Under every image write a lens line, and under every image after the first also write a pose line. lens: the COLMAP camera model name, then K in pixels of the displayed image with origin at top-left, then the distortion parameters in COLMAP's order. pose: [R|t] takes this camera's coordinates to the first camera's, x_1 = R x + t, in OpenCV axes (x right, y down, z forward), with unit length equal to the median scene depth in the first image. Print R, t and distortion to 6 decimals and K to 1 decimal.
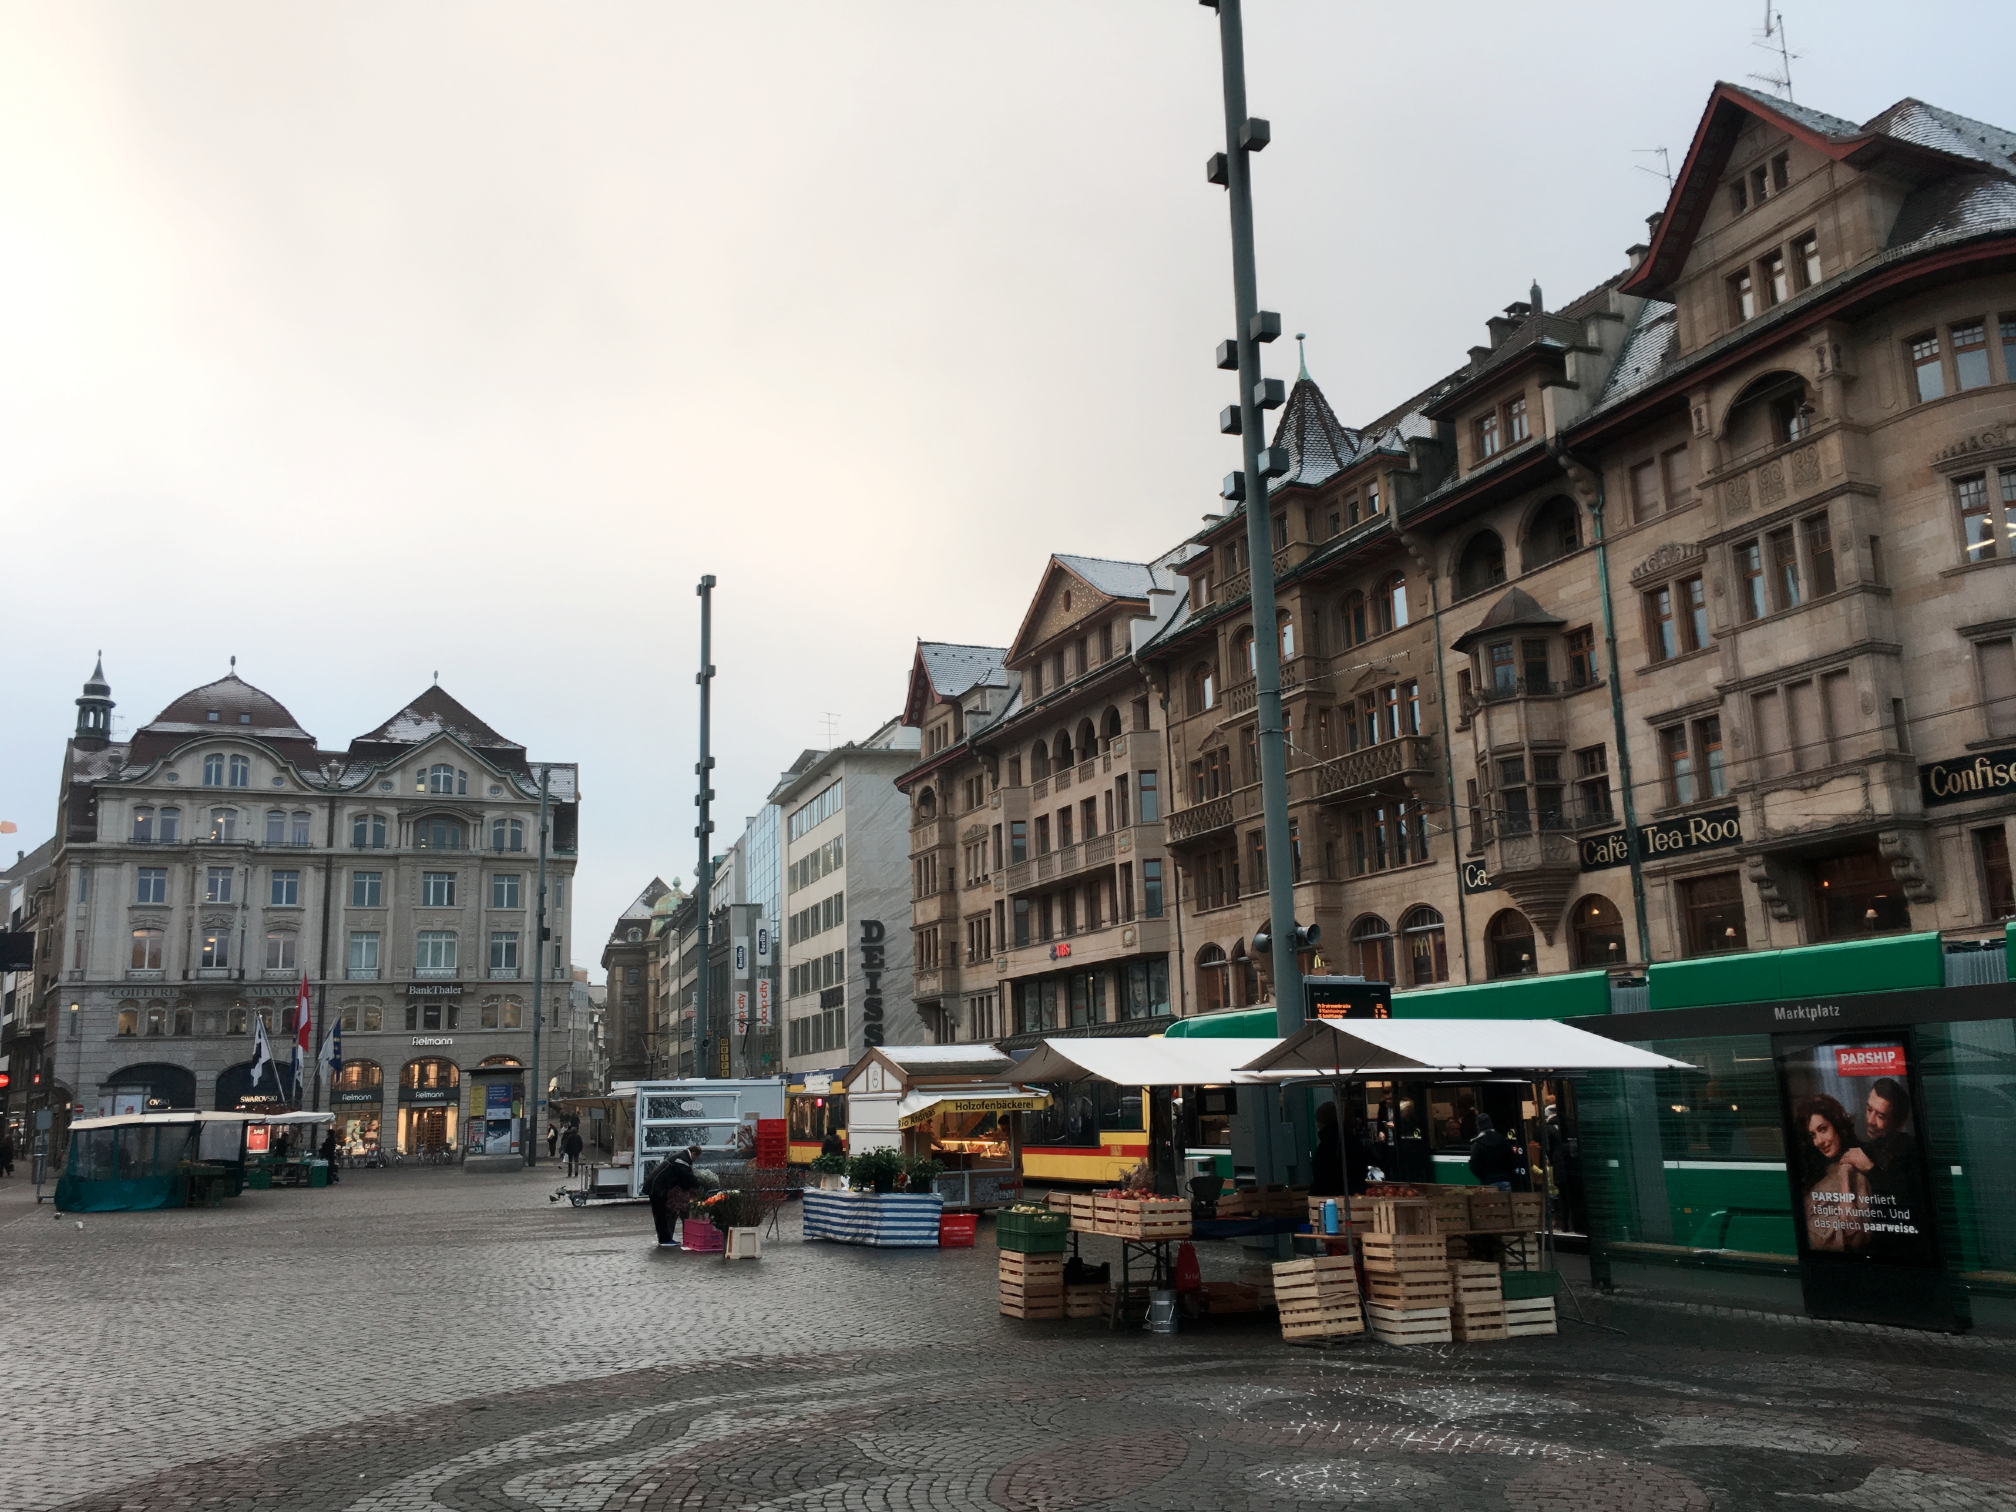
lens RADIAL K [[1699.2, 0, 1006.7], [0, 1699.2, 759.8], [0, 0, 1]] dist [0.052790, -0.068885]
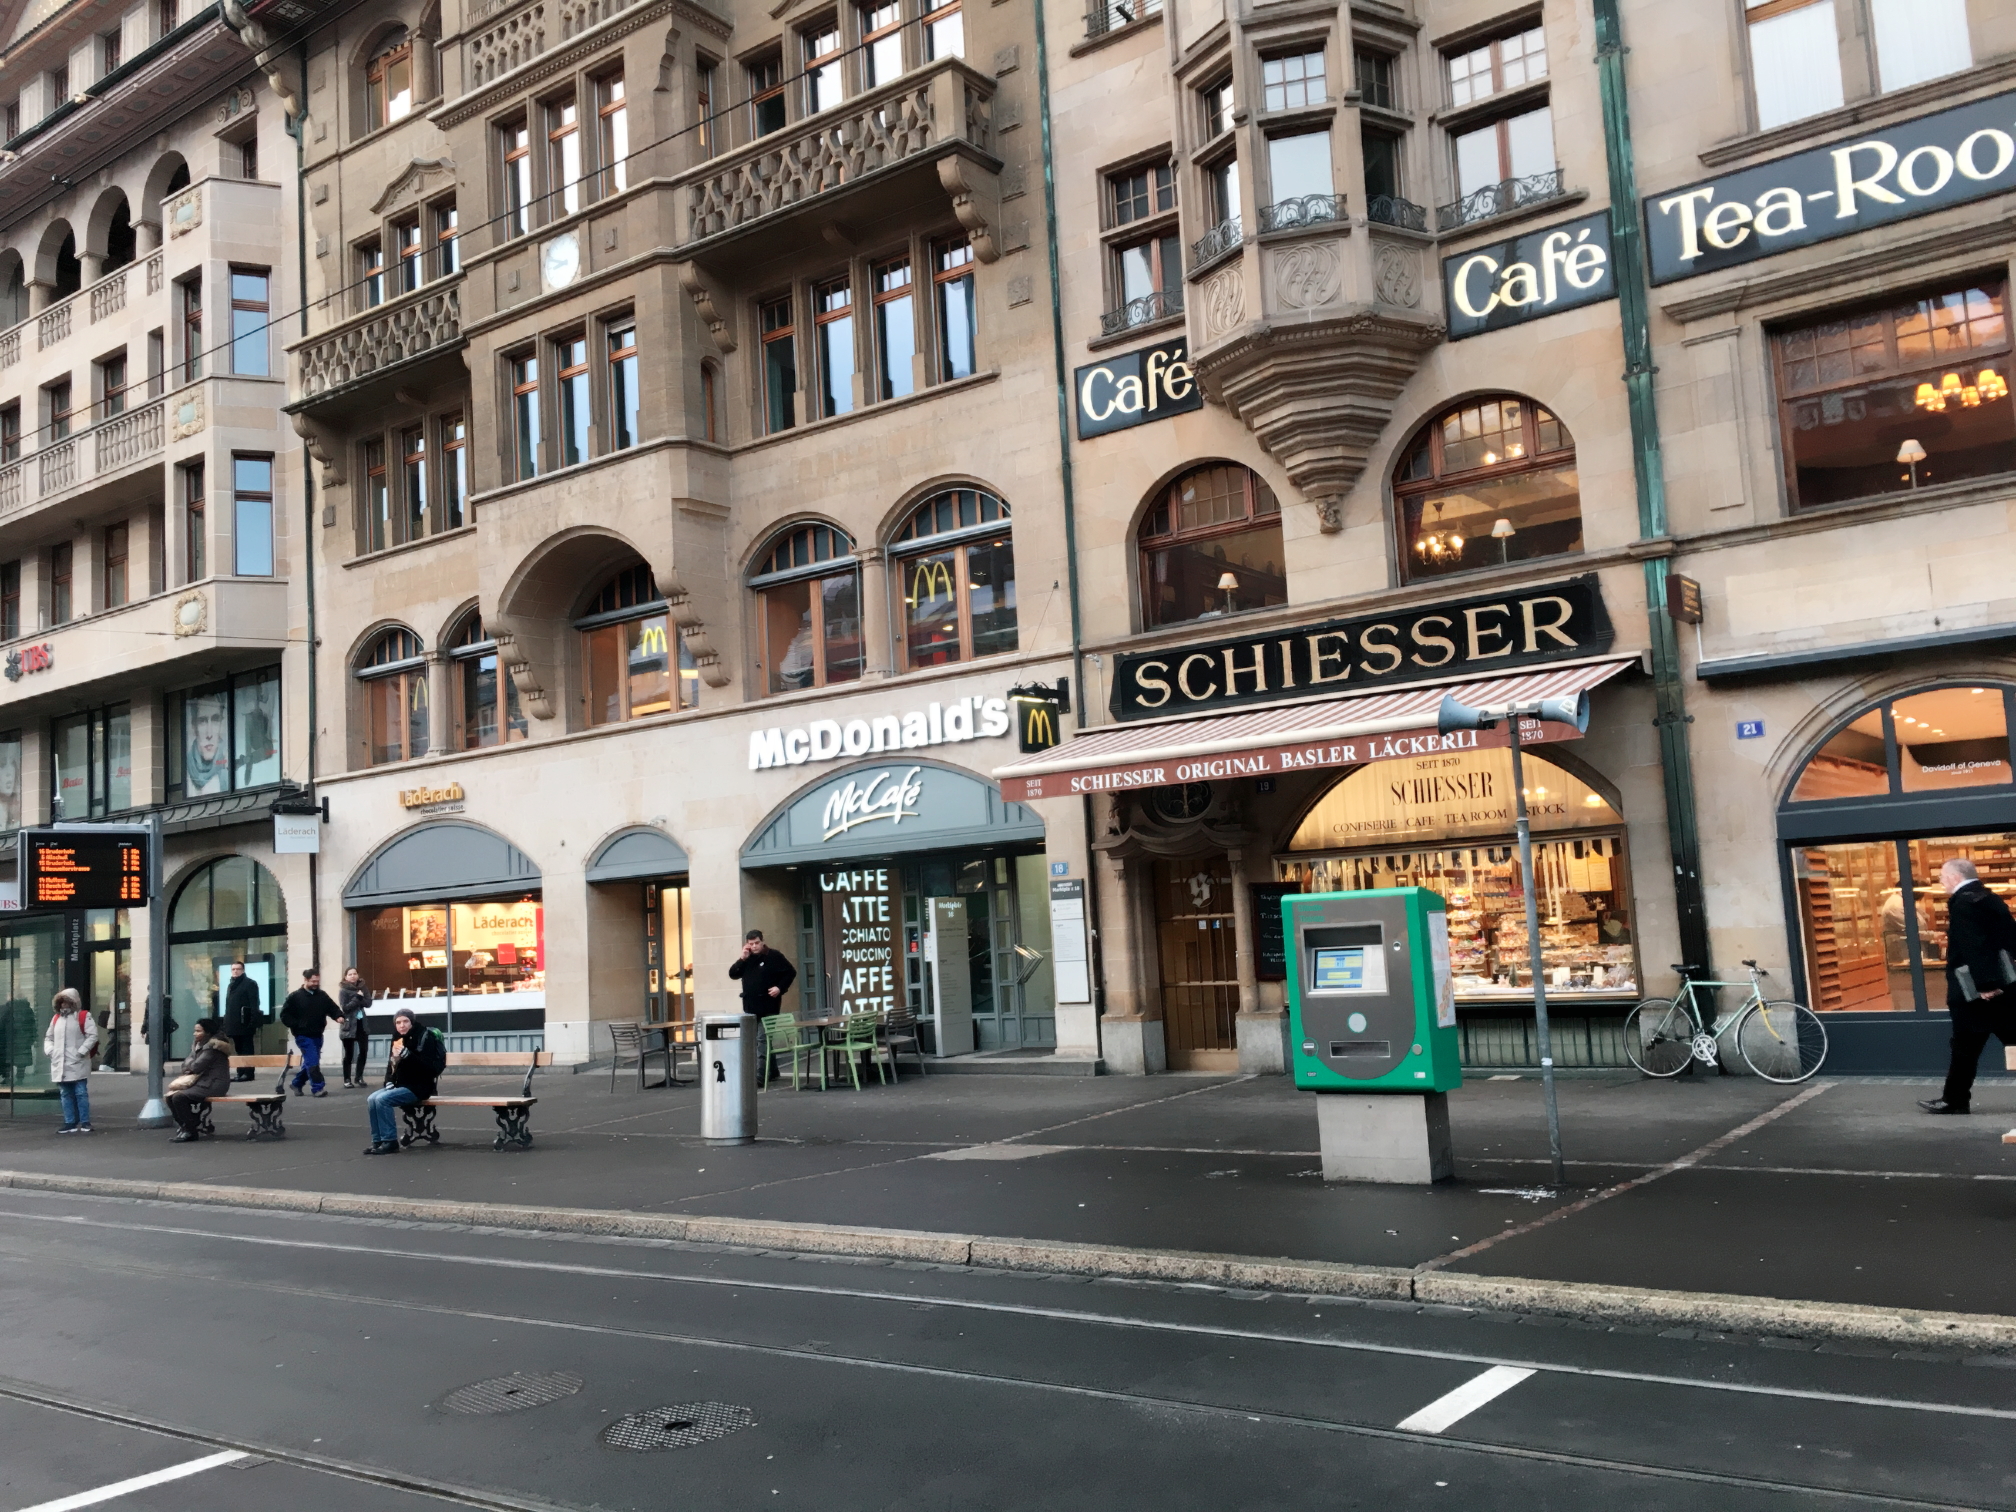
lens RADIAL K [[1699.2, 0, 1011.2], [0, 1699.2, 761.3], [0, 0, 1]] dist [0.052790, -0.068885]
pose [[0.869551, 0.034074, 0.492666, 0.040482], [-0.068491, 0.996297, 0.051979, 0.112469], [-0.489071, -0.078941, 0.868665, 0.519692]]
